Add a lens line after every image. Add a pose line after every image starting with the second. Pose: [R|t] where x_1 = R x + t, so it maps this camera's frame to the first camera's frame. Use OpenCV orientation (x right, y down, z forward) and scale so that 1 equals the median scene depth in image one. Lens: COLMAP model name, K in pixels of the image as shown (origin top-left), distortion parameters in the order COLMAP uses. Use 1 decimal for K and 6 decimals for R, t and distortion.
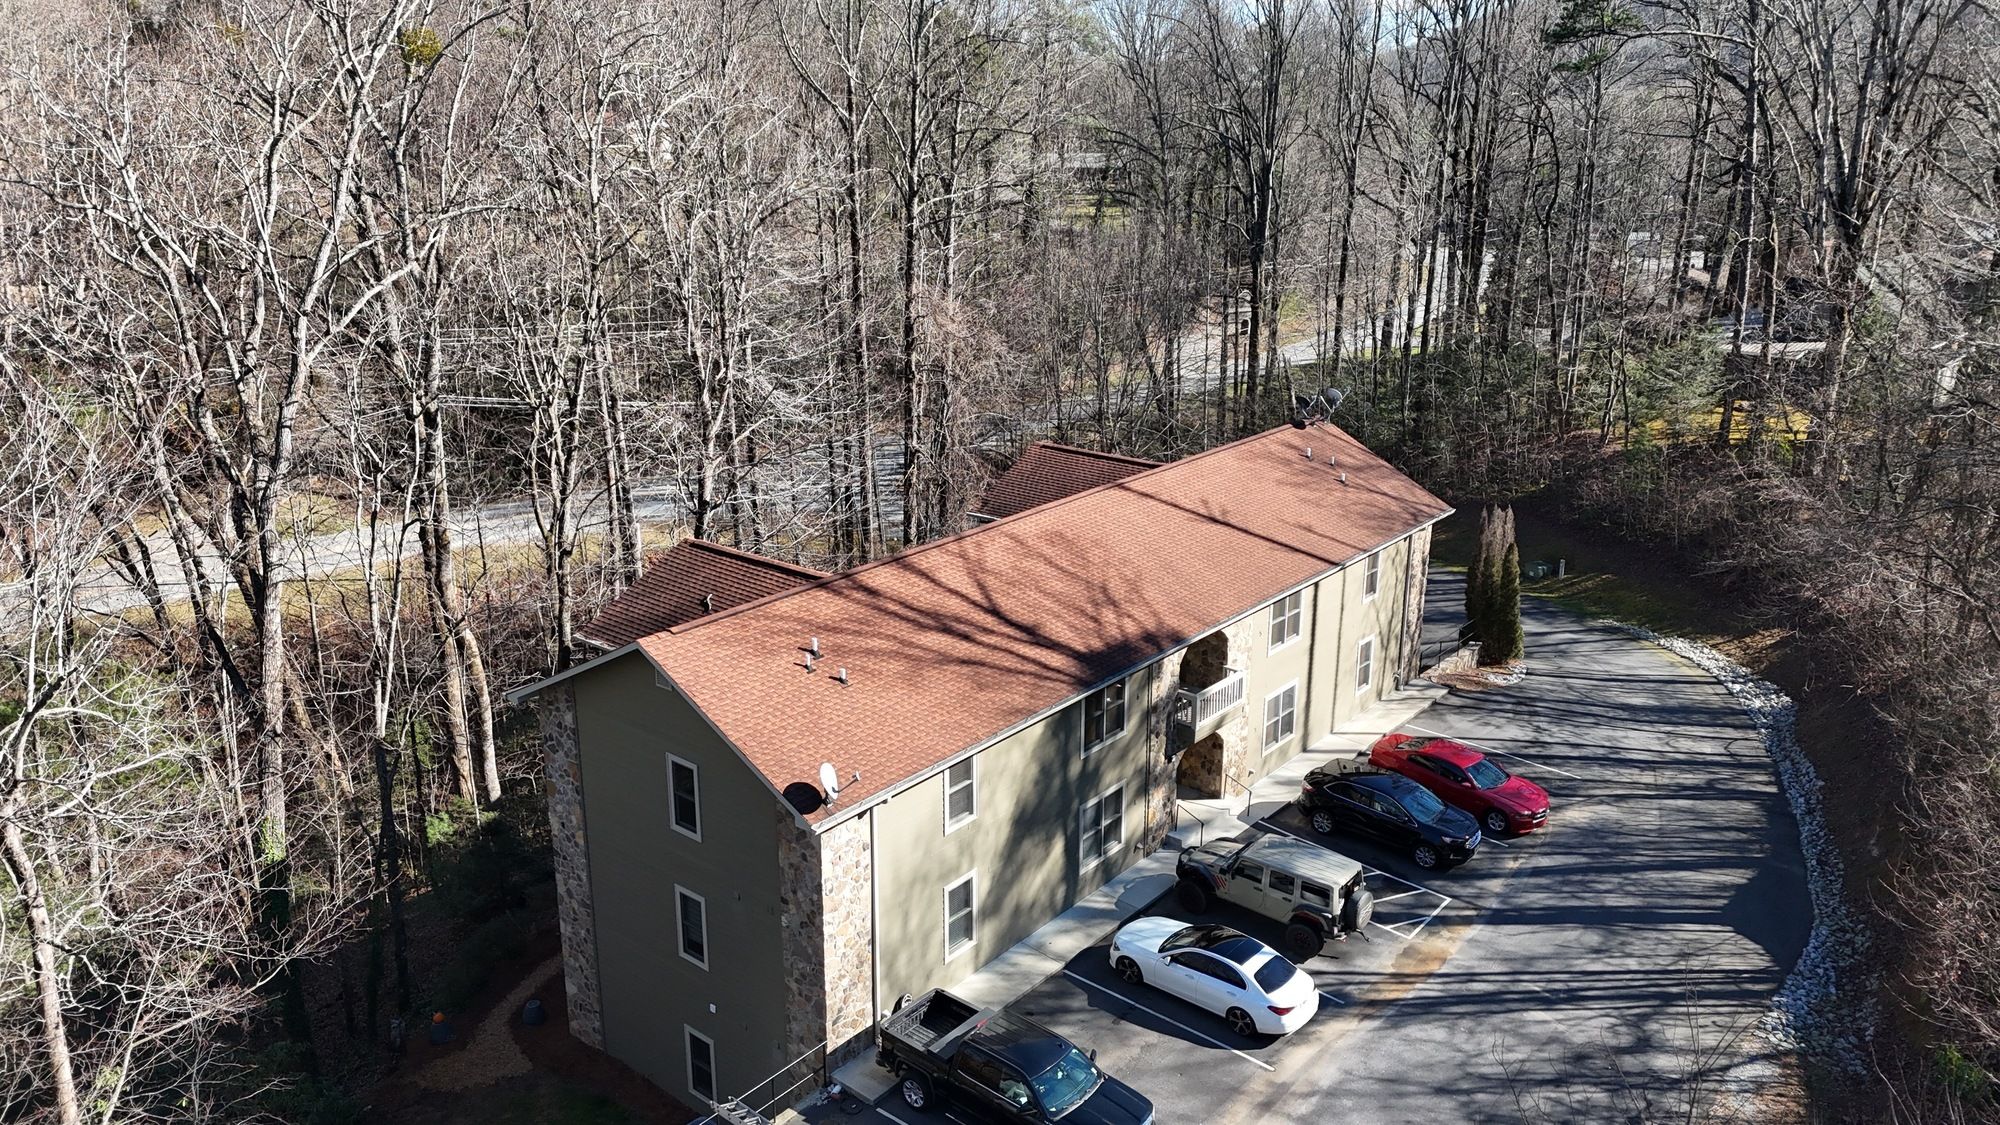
lens RADIAL K [[1450.0, 0, 992.5], [0, 1450.0, 557.1], [0, 0, 1]] dist [0.059527, -0.001797]
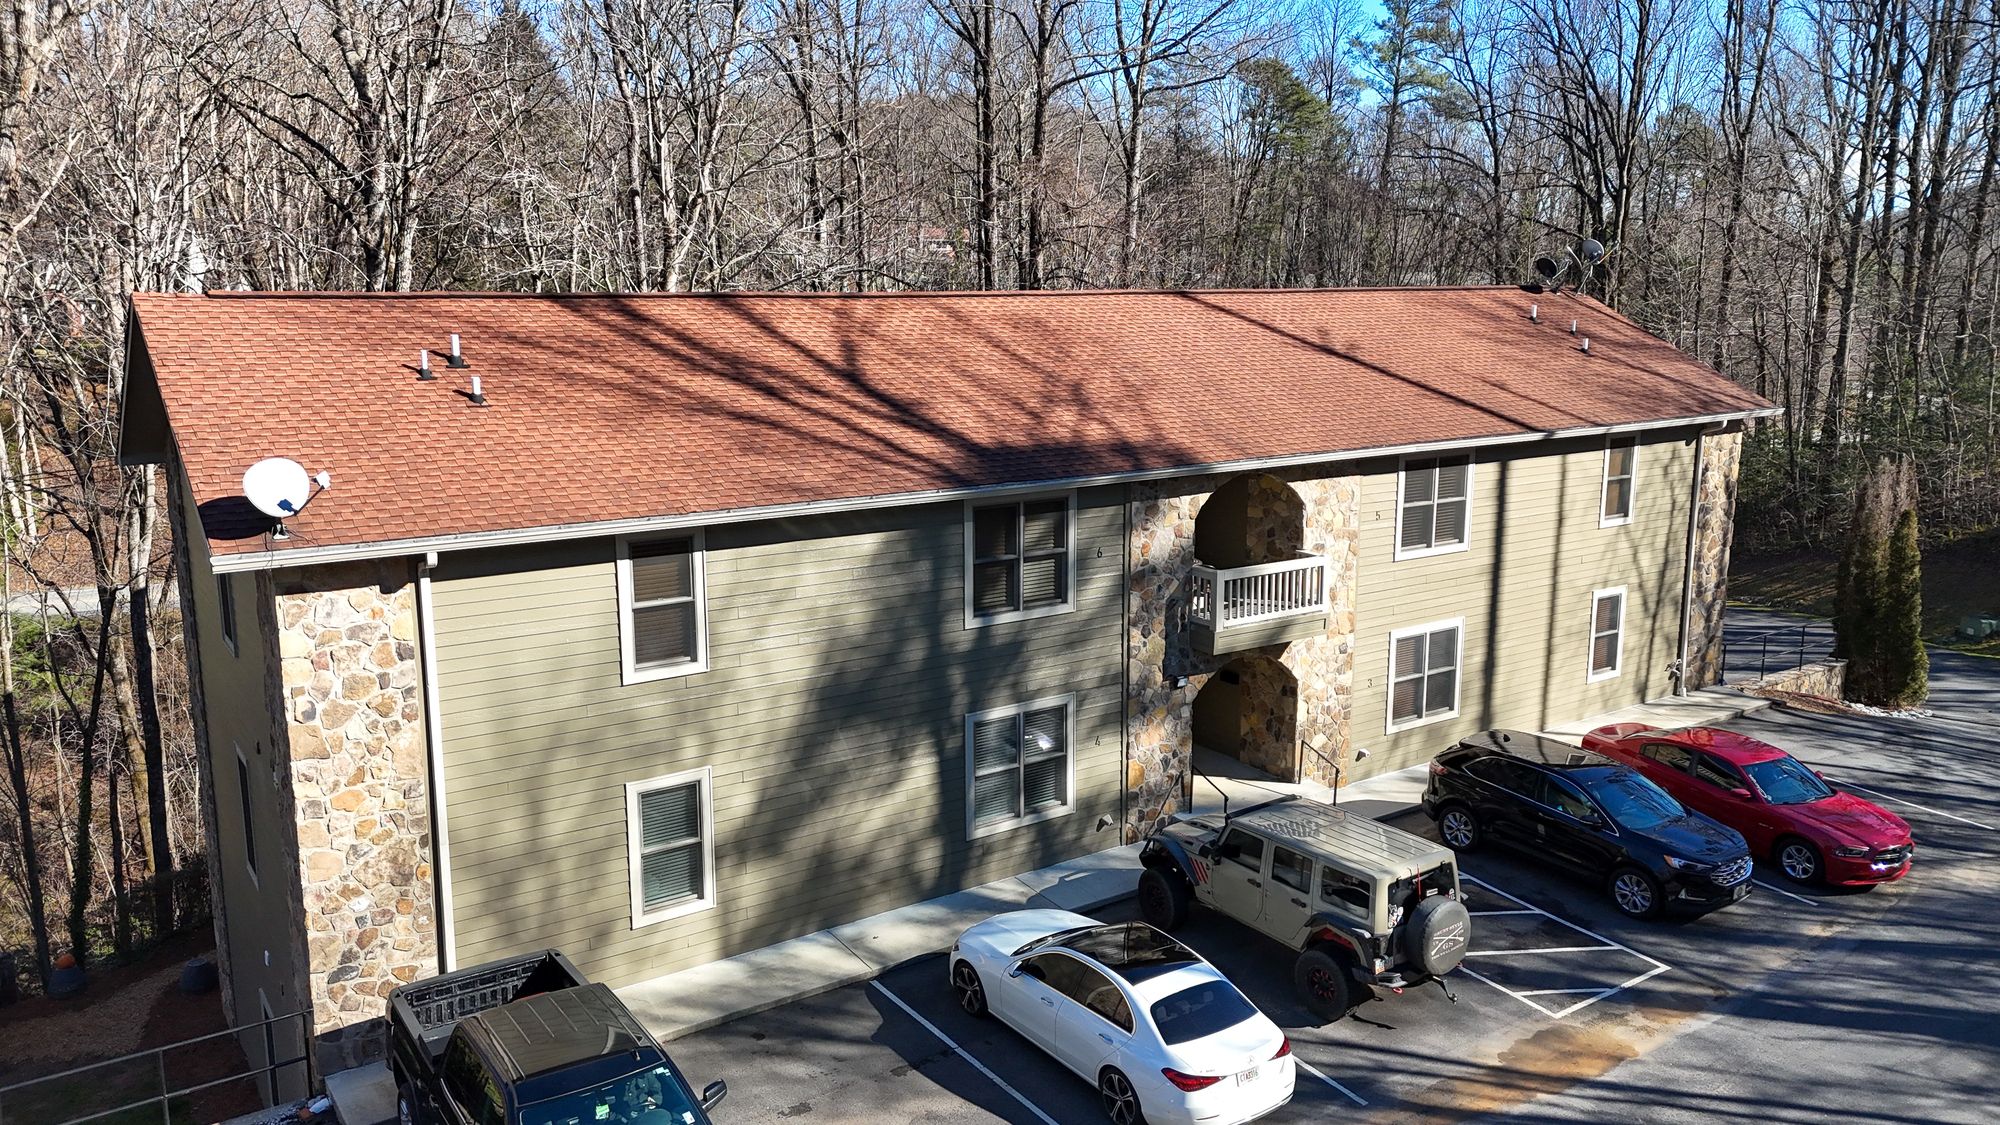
lens RADIAL K [[1458.0, 0, 1000.0], [0, 1458.0, 562.5], [0, 0, 1]] dist [0.063308, -0.041774]
pose [[0.964274, 0.050171, -0.260111, 0.227076], [-0.078860, 0.991751, -0.101052, 0.173438], [0.252895, 0.117954, 0.960276, 0.444147]]
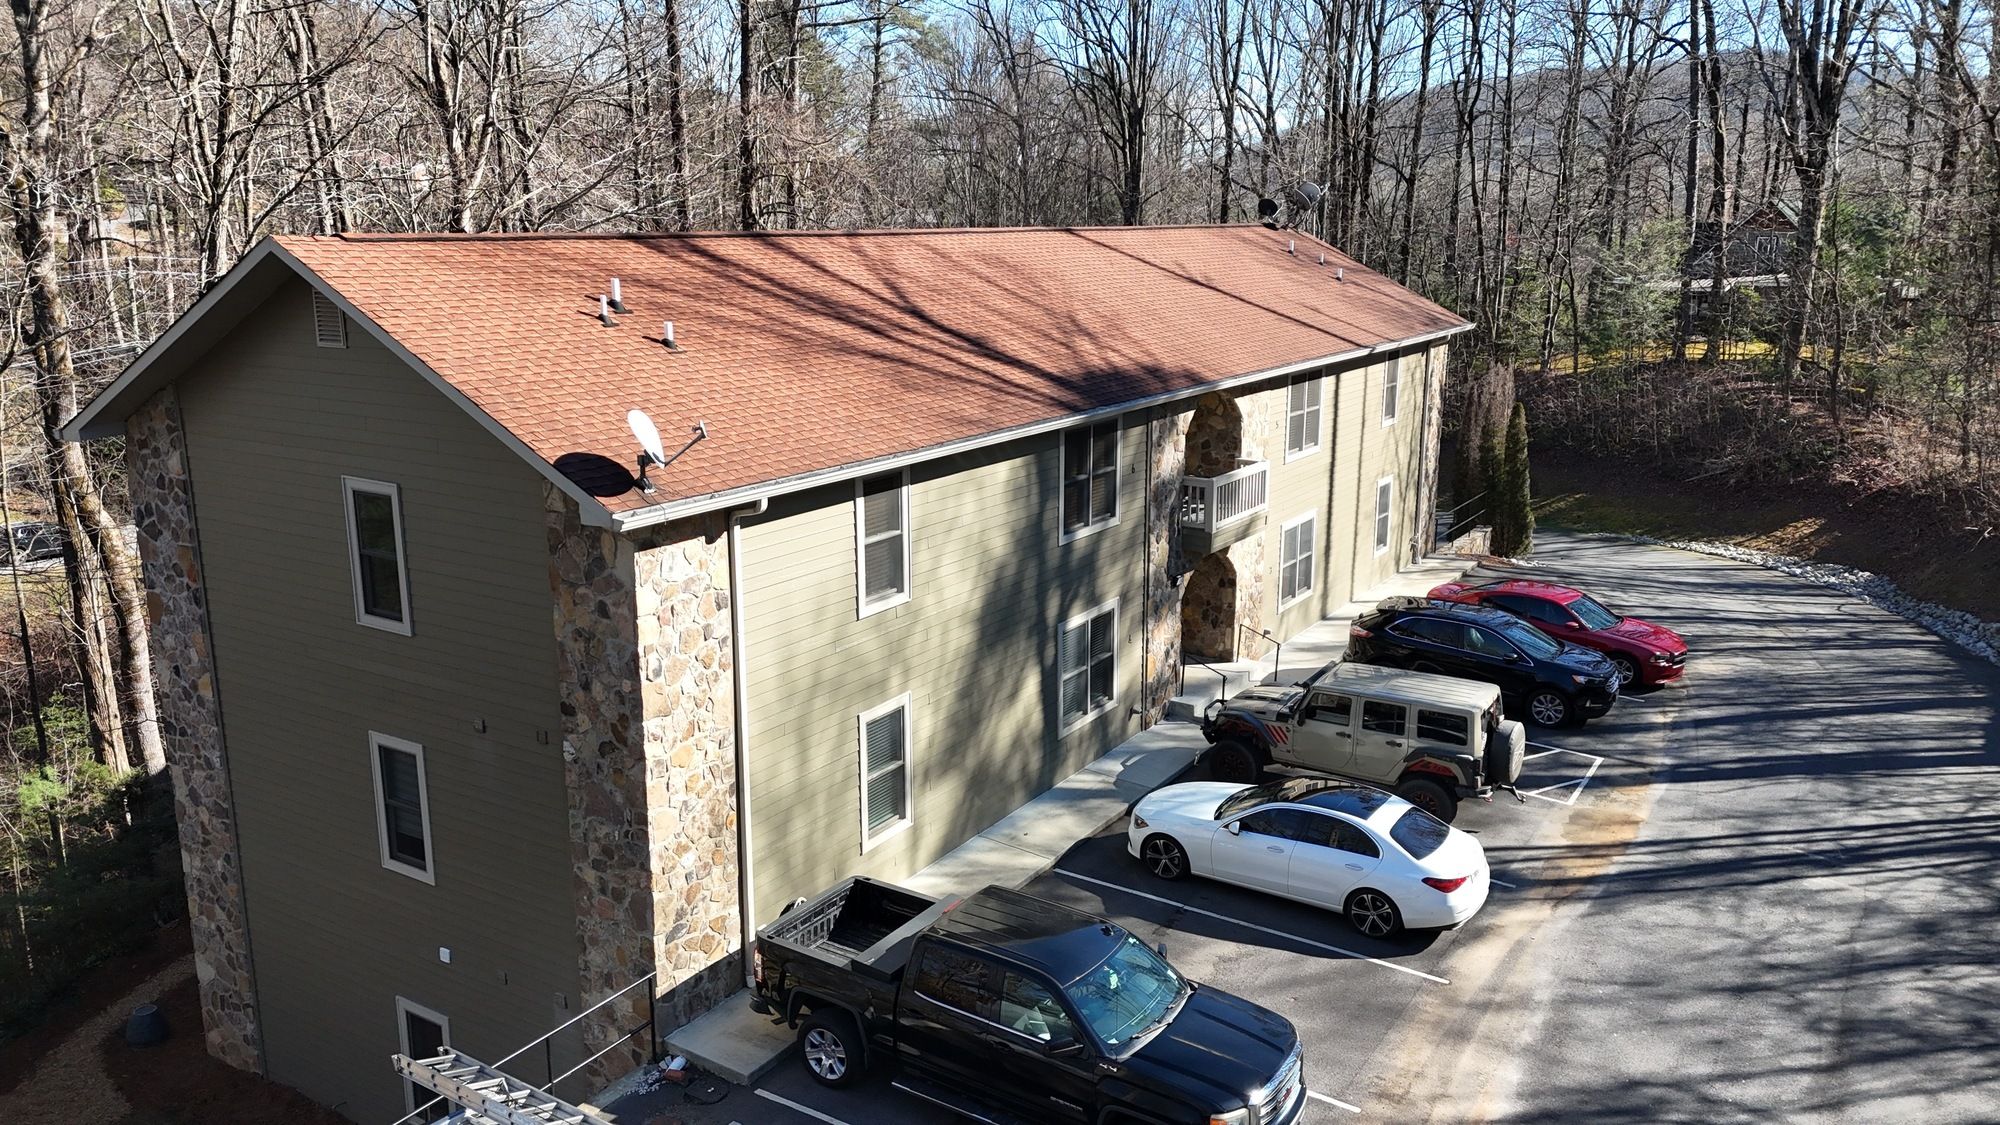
lens RADIAL K [[1458.0, 0, 1000.0], [0, 1458.0, 562.5], [0, 0, 1]] dist [0.063308, -0.041774]
pose [[0.992170, -0.028493, 0.121601, -0.042786], [0.036830, 0.997082, -0.066870, 0.190947], [-0.119341, 0.070825, 0.990324, 0.381209]]
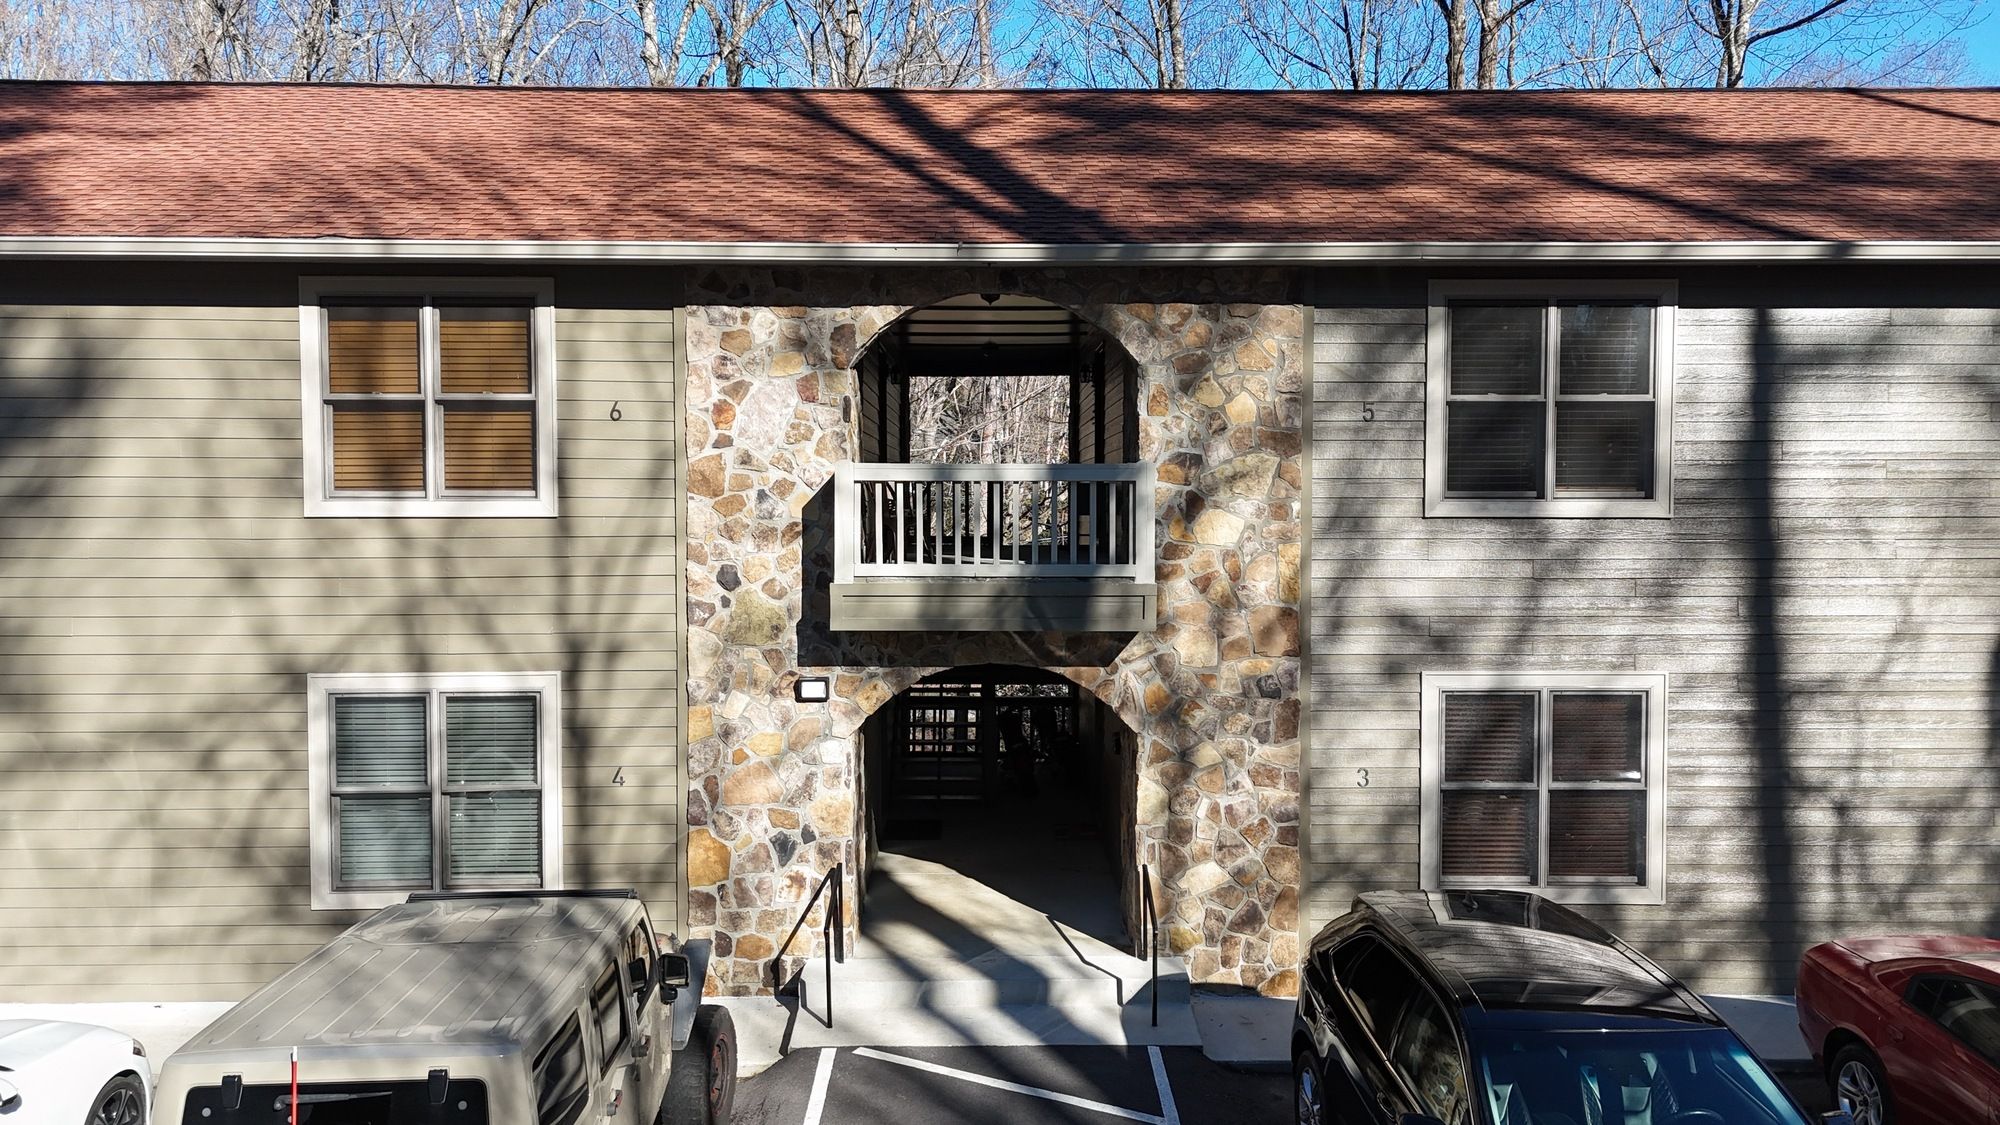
lens RADIAL K [[1458.0, 0, 1000.0], [0, 1458.0, 562.5], [0, 0, 1]] dist [0.063308, -0.041774]
pose [[0.649506, 0.028646, -0.759817, 0.420363], [-0.228373, 0.960501, -0.159005, 0.169787], [0.725250, 0.276797, 0.630394, 0.918074]]
